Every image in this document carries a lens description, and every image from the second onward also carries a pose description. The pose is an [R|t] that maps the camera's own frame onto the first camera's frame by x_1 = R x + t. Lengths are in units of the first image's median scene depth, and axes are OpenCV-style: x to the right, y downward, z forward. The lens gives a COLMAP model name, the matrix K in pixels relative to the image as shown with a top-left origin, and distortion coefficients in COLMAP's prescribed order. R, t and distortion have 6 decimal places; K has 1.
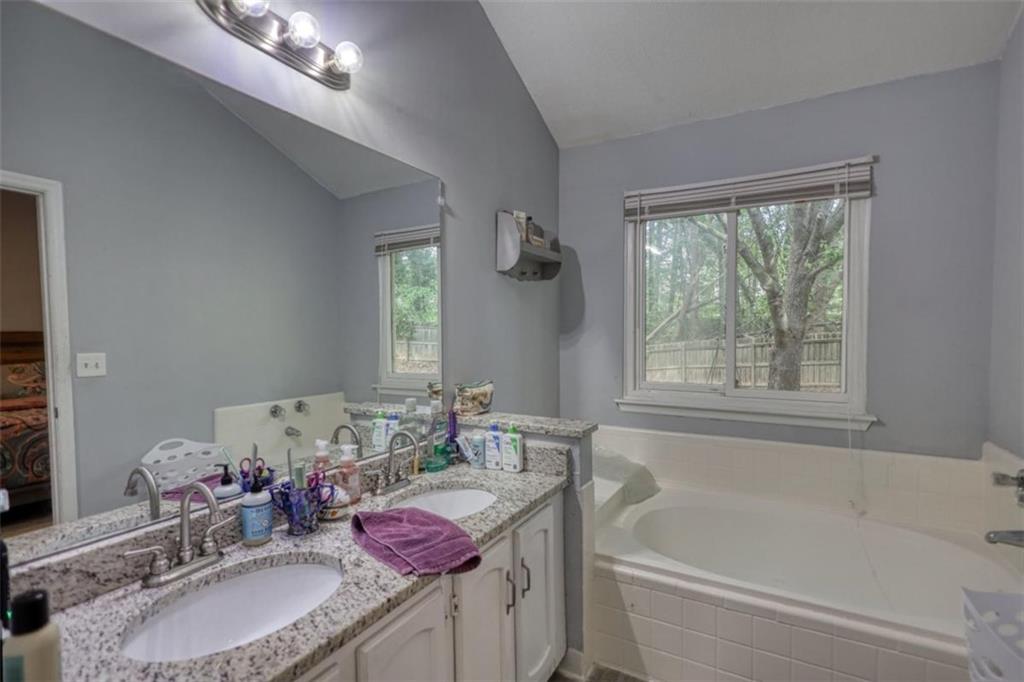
lens RADIAL K [[476.3, 0, 511.4], [0, 476.3, 348.2], [0, 0, 1]] dist [-0.003871, 0.002394]
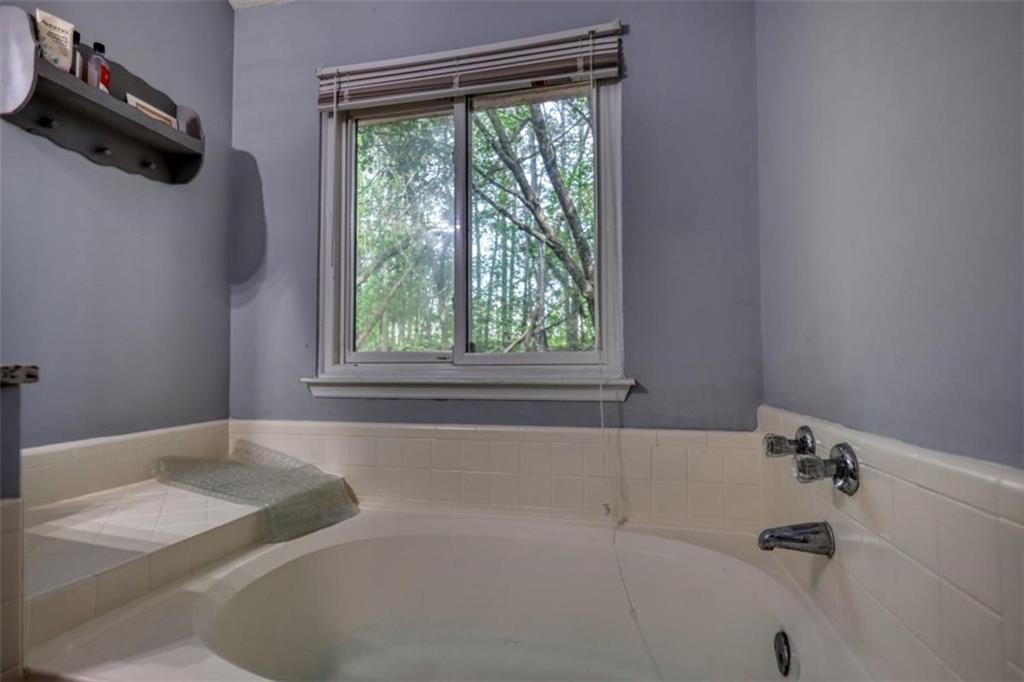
lens RADIAL K [[476.3, 0, 517.1], [0, 476.3, 348.5], [0, 0, 1]] dist [-0.003871, 0.002394]
pose [[0.960032, 0.011380, 0.279660, 0.397758], [0.008786, 0.997455, -0.070749, 0.145358], [-0.279754, 0.070378, 0.957489, 0.367425]]
